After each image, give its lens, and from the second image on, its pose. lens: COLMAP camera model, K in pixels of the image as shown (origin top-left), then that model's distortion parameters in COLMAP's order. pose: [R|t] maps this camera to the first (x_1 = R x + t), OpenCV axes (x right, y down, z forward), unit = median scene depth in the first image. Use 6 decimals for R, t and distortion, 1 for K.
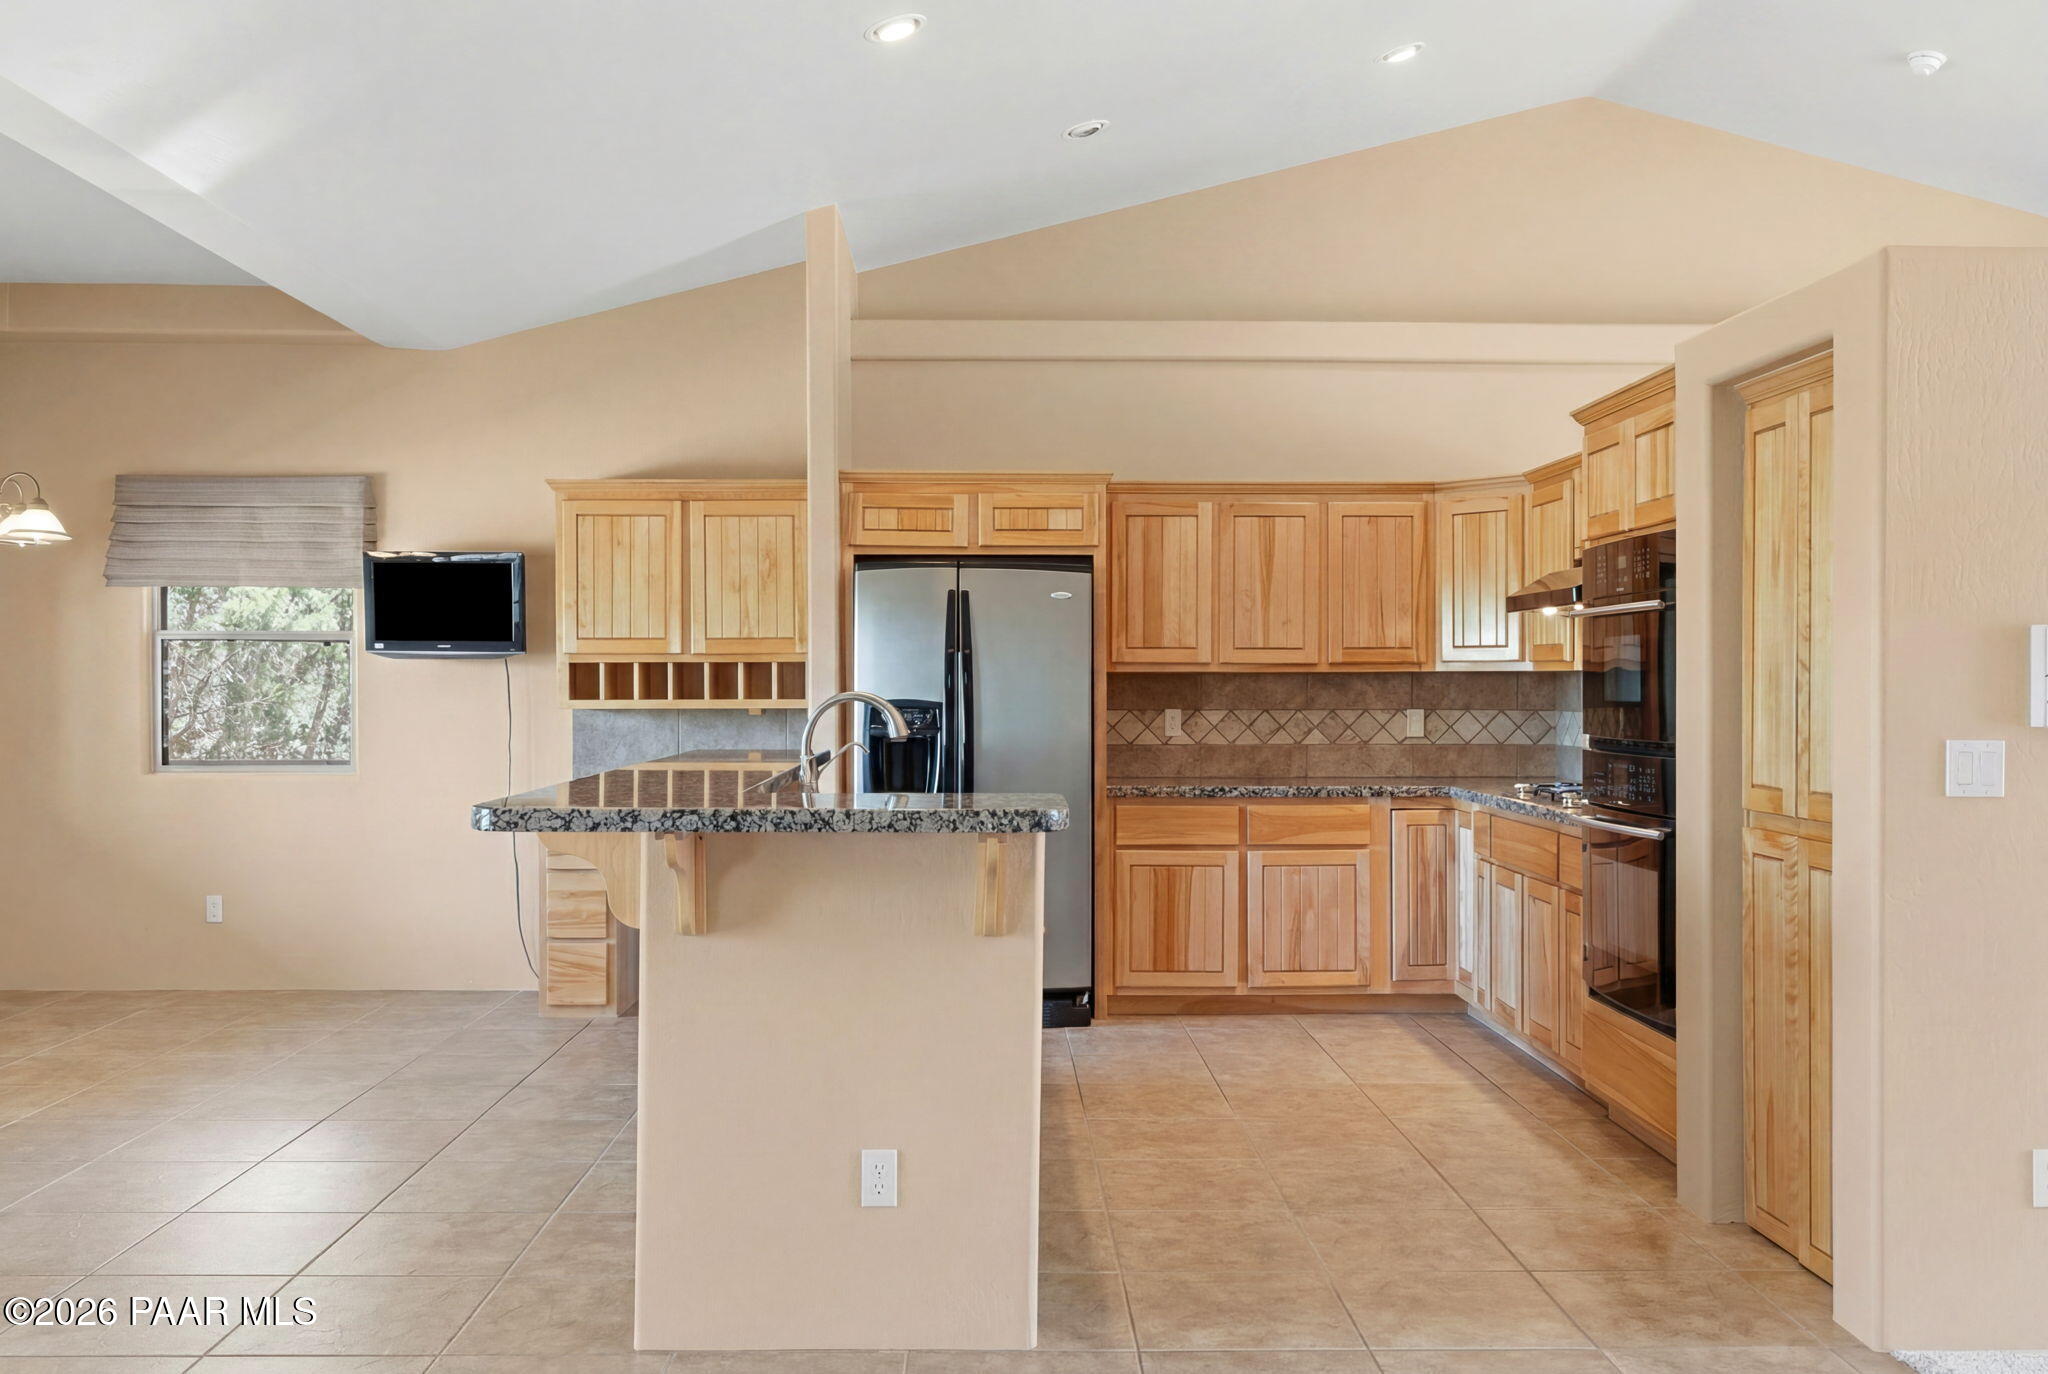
lens RADIAL K [[1744.0, 0, 1018.5], [0, 1744.0, 688.6], [0, 0, 1]] dist [-0.000349, 0.001470]
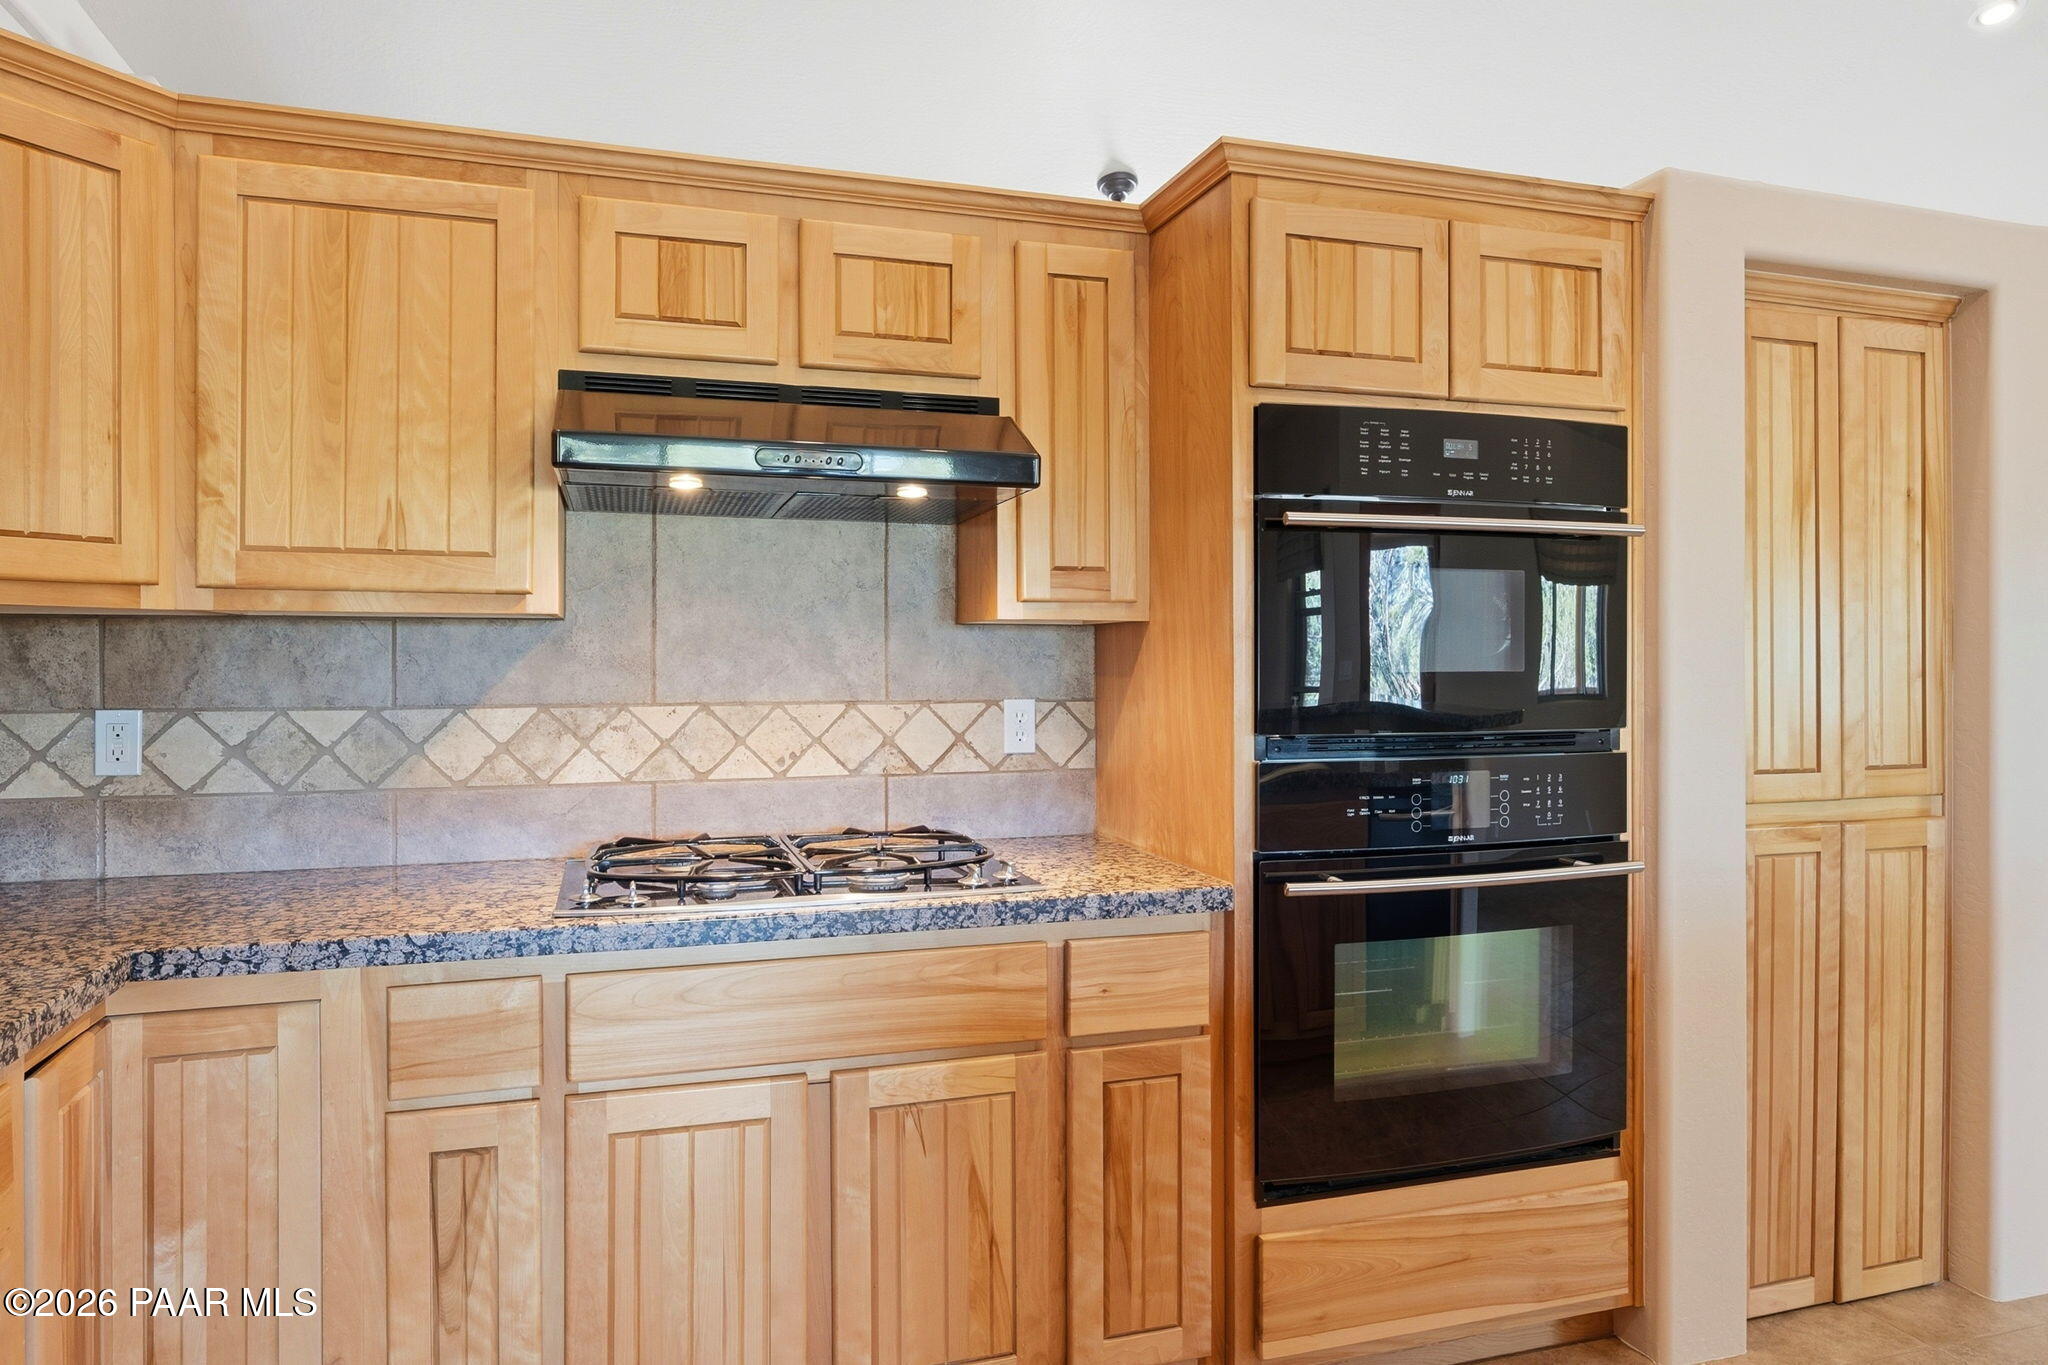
lens RADIAL K [[1254.7, 0, 1015.2], [0, 1254.7, 657.4], [0, 0, 1]] dist [-0.000600, -0.000153]
pose [[-0.279400, -0.001286, 0.960174, -0.024811], [0.002309, 0.999995, 0.002011, 0.000255], [-0.960172, 0.002778, -0.279396, 0.901404]]
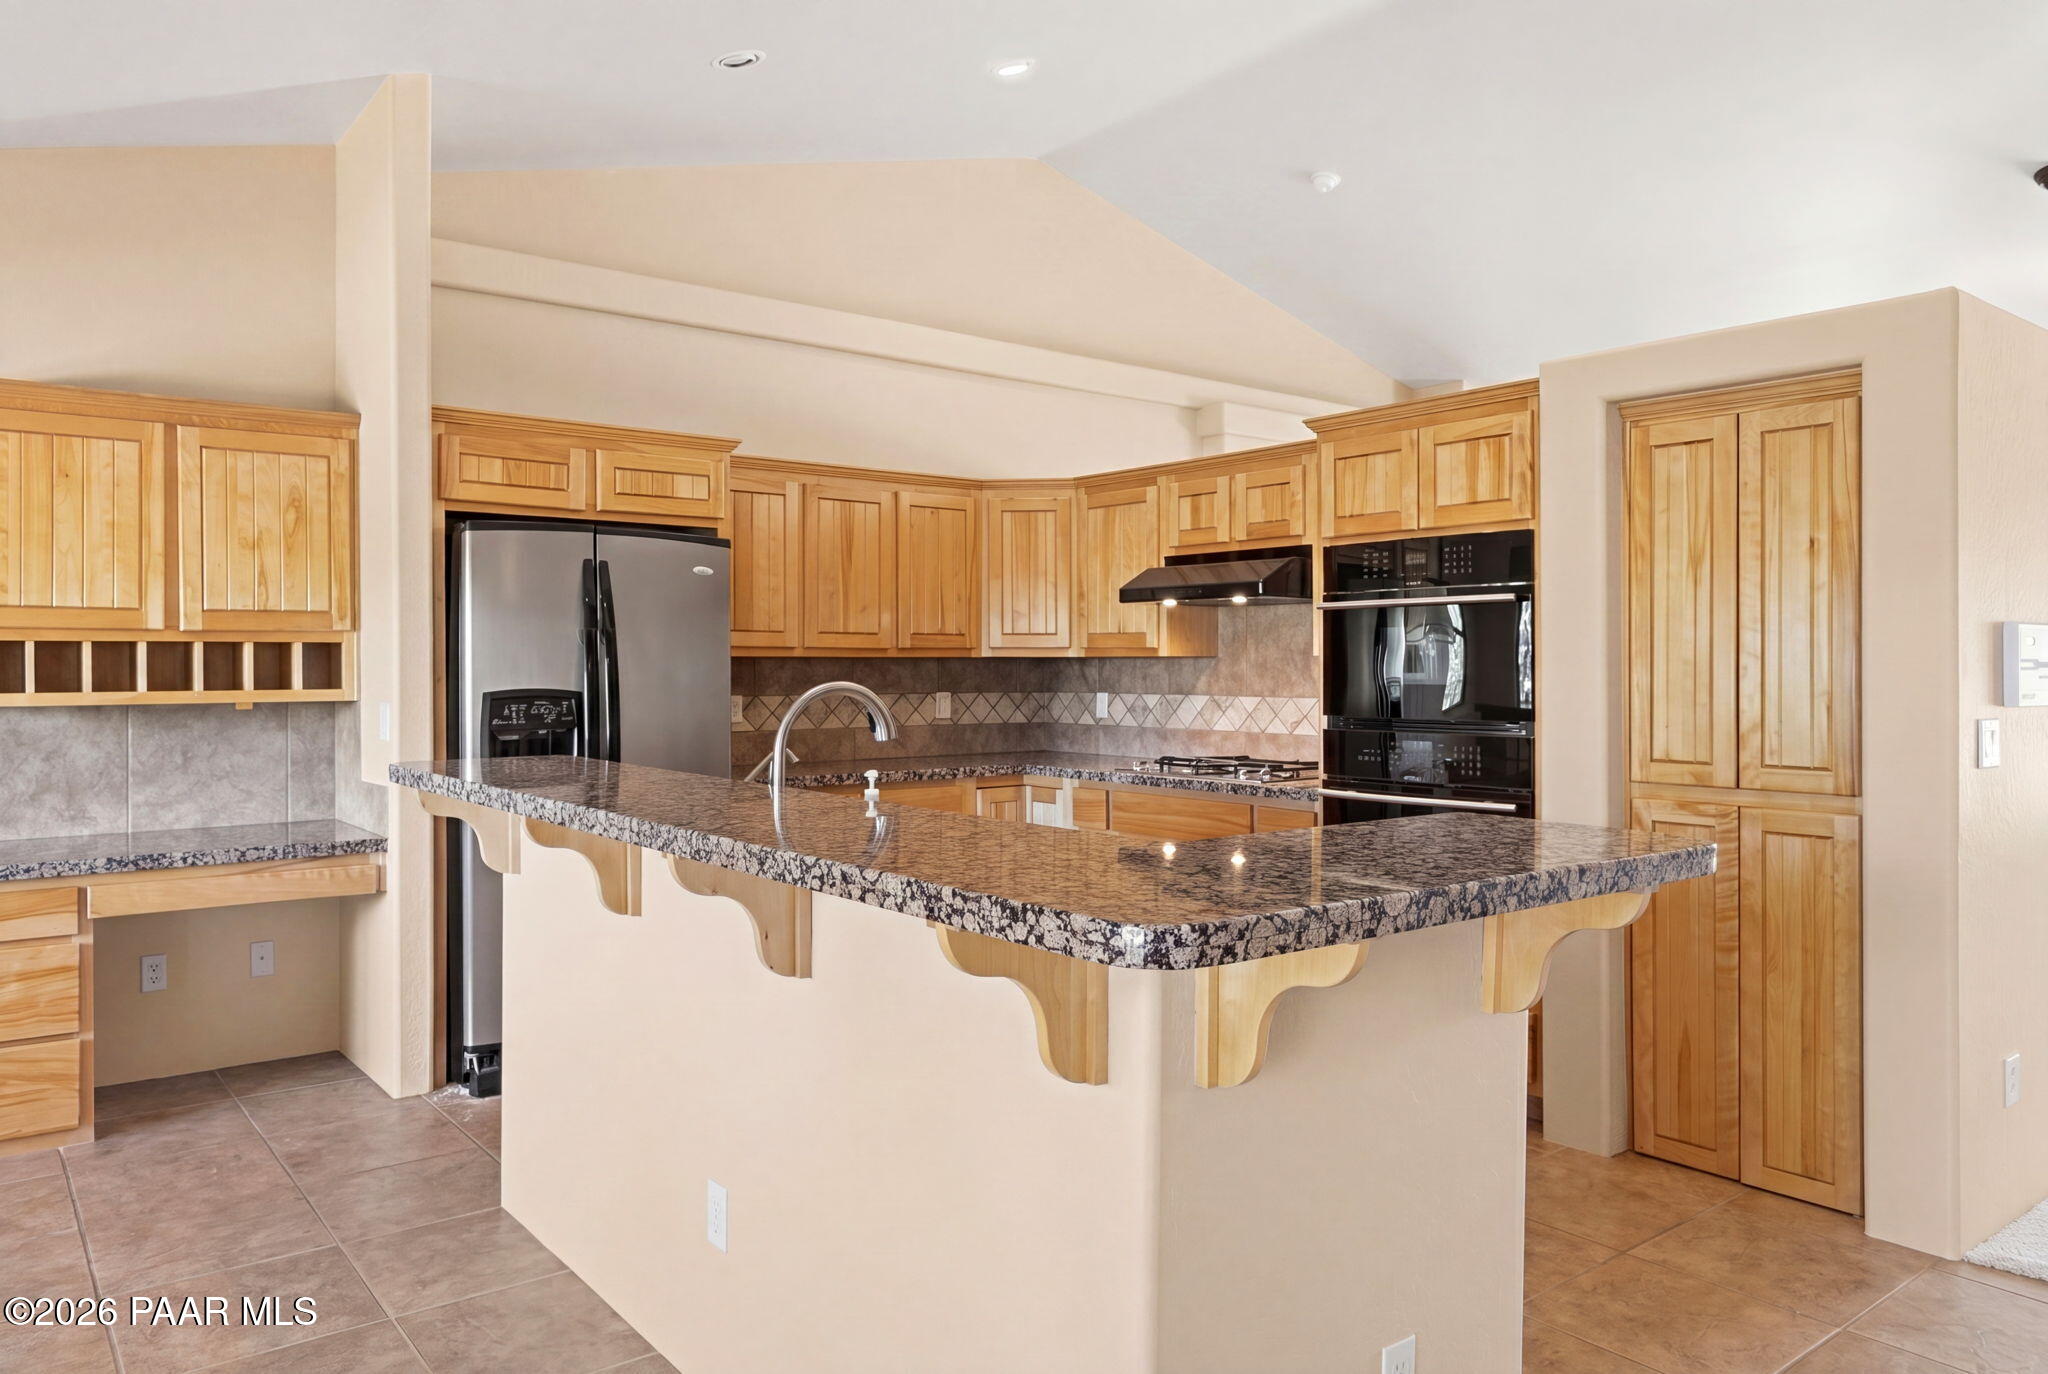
lens RADIAL K [[1389.0, 0, 1017.9], [0, 1389.0, 657.1], [0, 0, 1]] dist [-0.003773, -0.000876]
pose [[0.800659, 0.003063, 0.599112, -0.264920], [0.002443, 0.999962, -0.008377, -0.002557], [-0.599115, 0.008170, 0.800621, 0.319158]]
